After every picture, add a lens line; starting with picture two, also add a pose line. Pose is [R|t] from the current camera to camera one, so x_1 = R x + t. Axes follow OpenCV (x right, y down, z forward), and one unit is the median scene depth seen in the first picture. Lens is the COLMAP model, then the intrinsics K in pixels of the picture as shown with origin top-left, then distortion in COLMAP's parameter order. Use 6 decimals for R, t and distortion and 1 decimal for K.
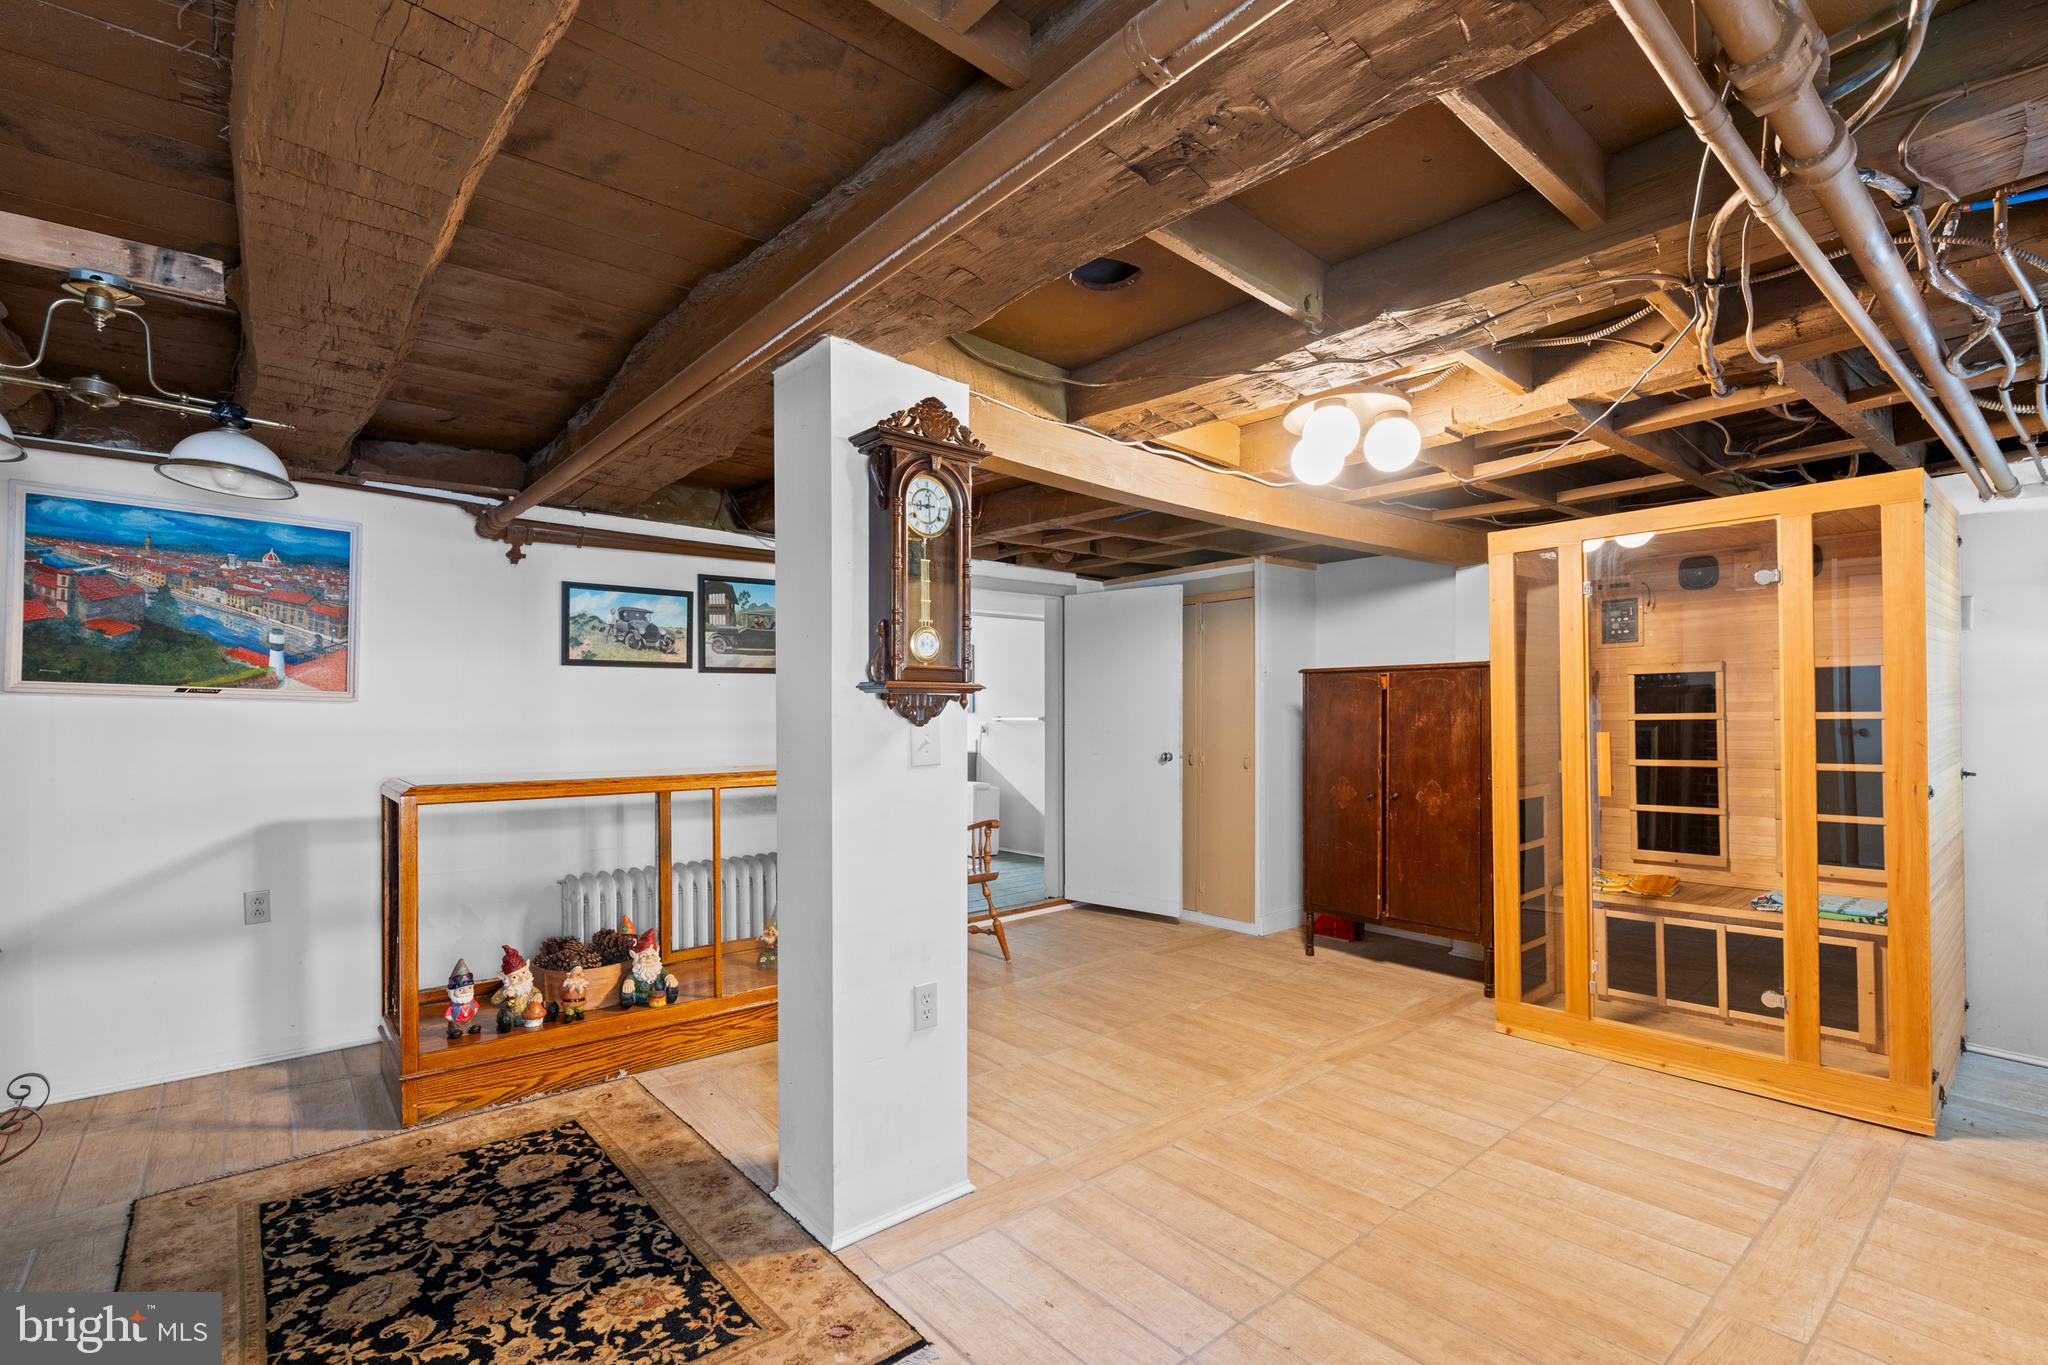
lens RADIAL K [[934.0, 0, 1032.6], [0, 934.0, 677.6], [0, 0, 1]] dist [-0.014353, 0.008307]
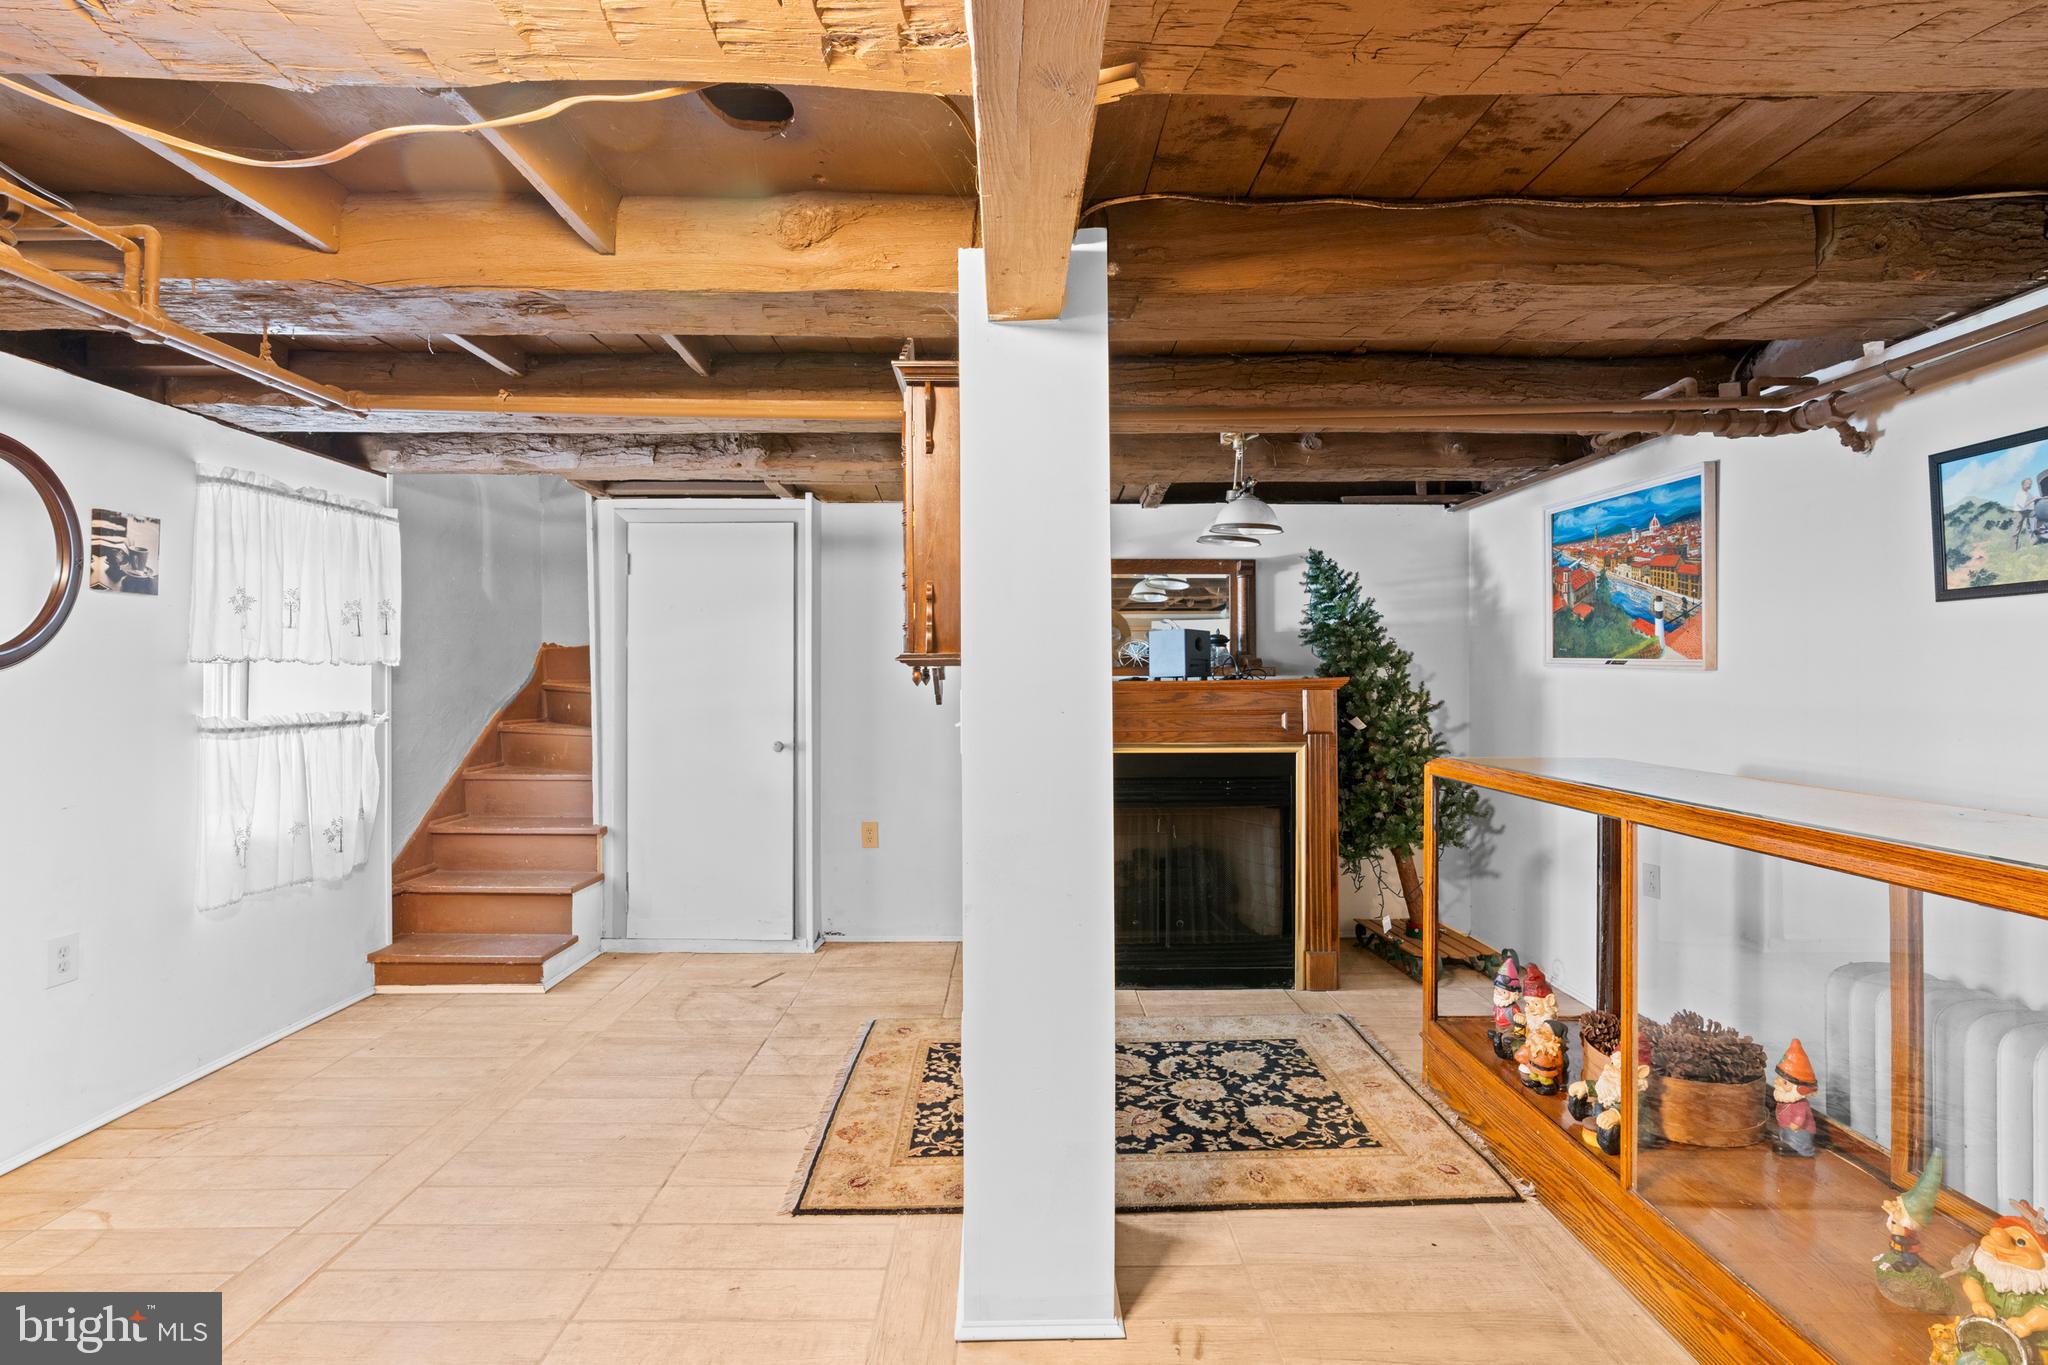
lens RADIAL K [[934.0, 0, 1032.6], [0, 934.0, 677.6], [0, 0, 1]] dist [-0.014353, 0.008307]
pose [[-0.643271, 0.000404, -0.765638, 0.428680], [0.029814, 0.999255, -0.024523, 0.045444], [0.765058, -0.038602, -0.642804, 1.431613]]
